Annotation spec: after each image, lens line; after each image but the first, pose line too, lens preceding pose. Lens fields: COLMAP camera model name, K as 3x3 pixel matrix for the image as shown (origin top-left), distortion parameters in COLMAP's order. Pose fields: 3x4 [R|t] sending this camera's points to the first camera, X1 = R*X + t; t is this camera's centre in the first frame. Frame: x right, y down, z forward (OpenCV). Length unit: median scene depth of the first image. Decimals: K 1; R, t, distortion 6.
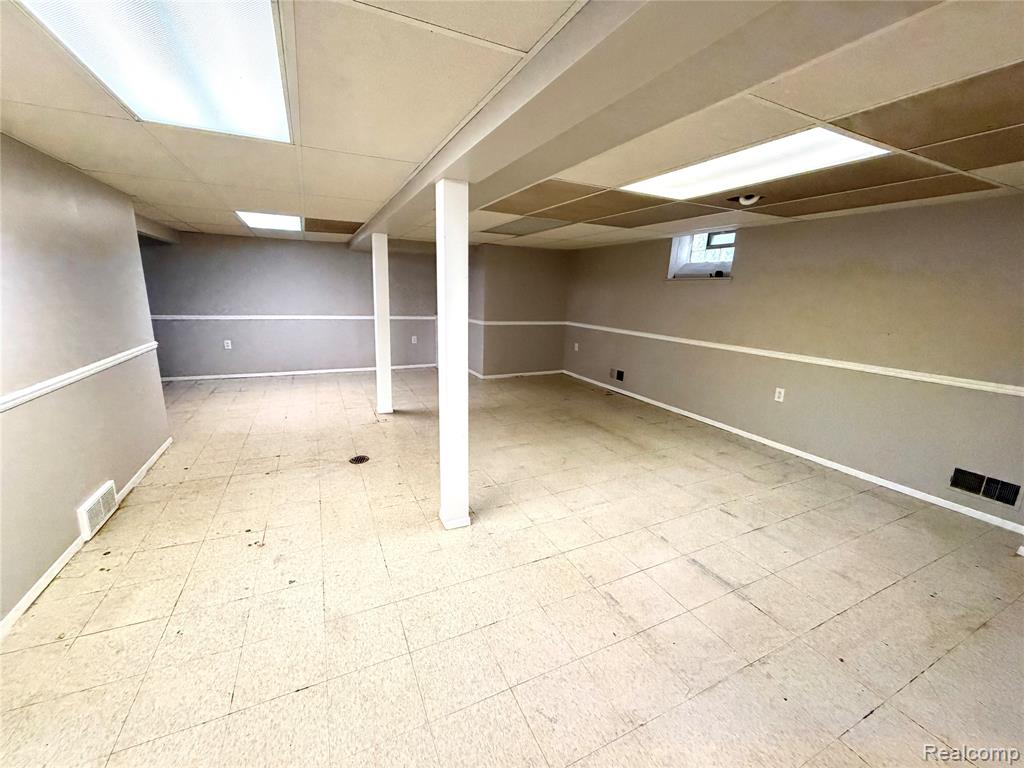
lens RADIAL K [[409.2, 0, 509.7], [0, 409.2, 381.1], [0, 0, 1]] dist [-0.000114, -0.000011]
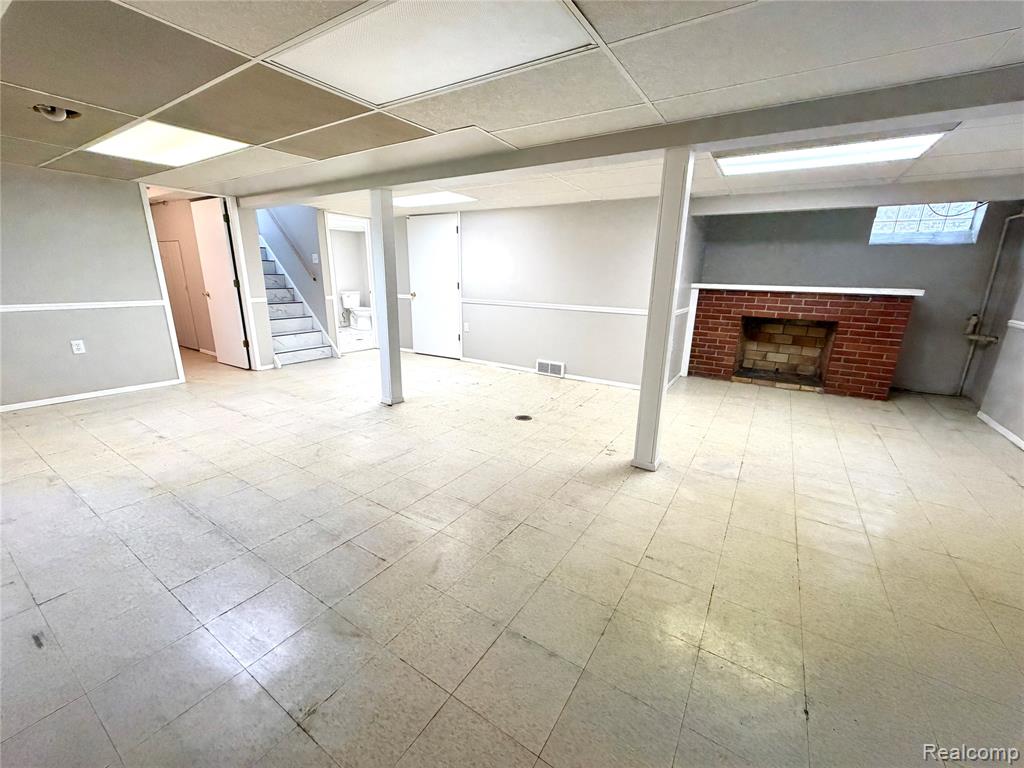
lens RADIAL K [[409.2, 0, 509.7], [0, 409.2, 381.1], [0, 0, 1]] dist [-0.000114, -0.000011]
pose [[-0.851830, 0.087782, -0.516410, 0.219121], [-0.158279, 0.896642, 0.413499, -0.342418], [0.499333, 0.433968, -0.749893, 1.756659]]
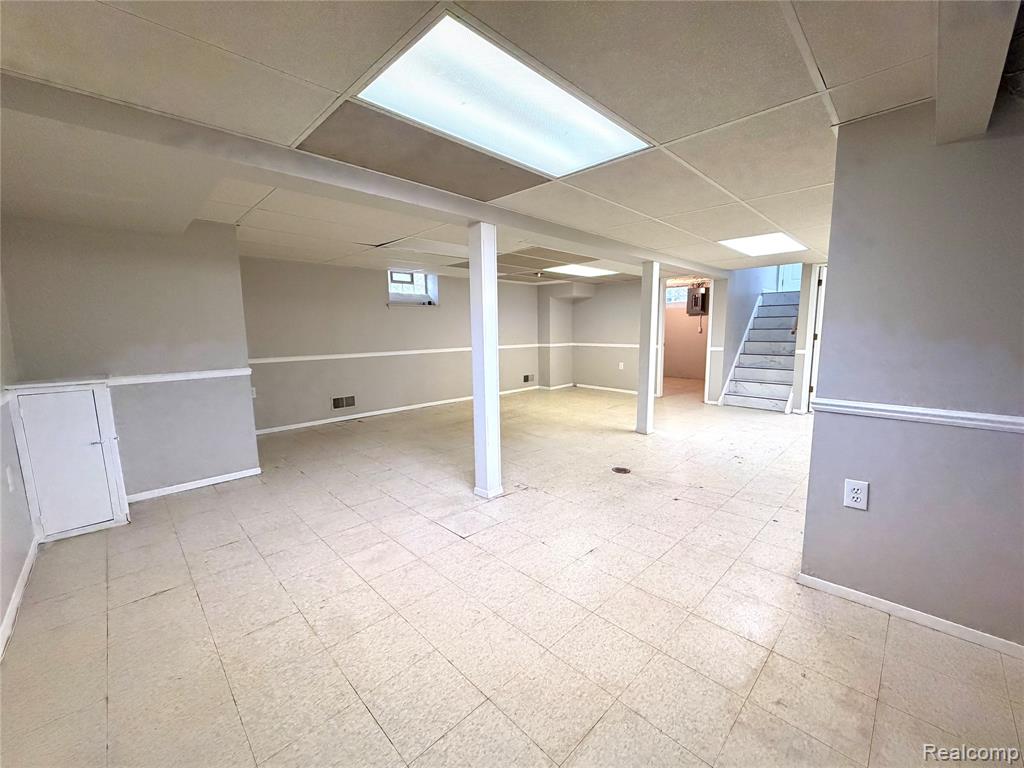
lens RADIAL K [[409.2, 0, 509.7], [0, 409.2, 381.1], [0, 0, 1]] dist [-0.000114, -0.000011]
pose [[-0.326483, -0.147180, 0.933674, -1.219761], [0.208429, 0.952277, 0.222994, -0.320081], [-0.921936, 0.267408, -0.280226, 1.495453]]
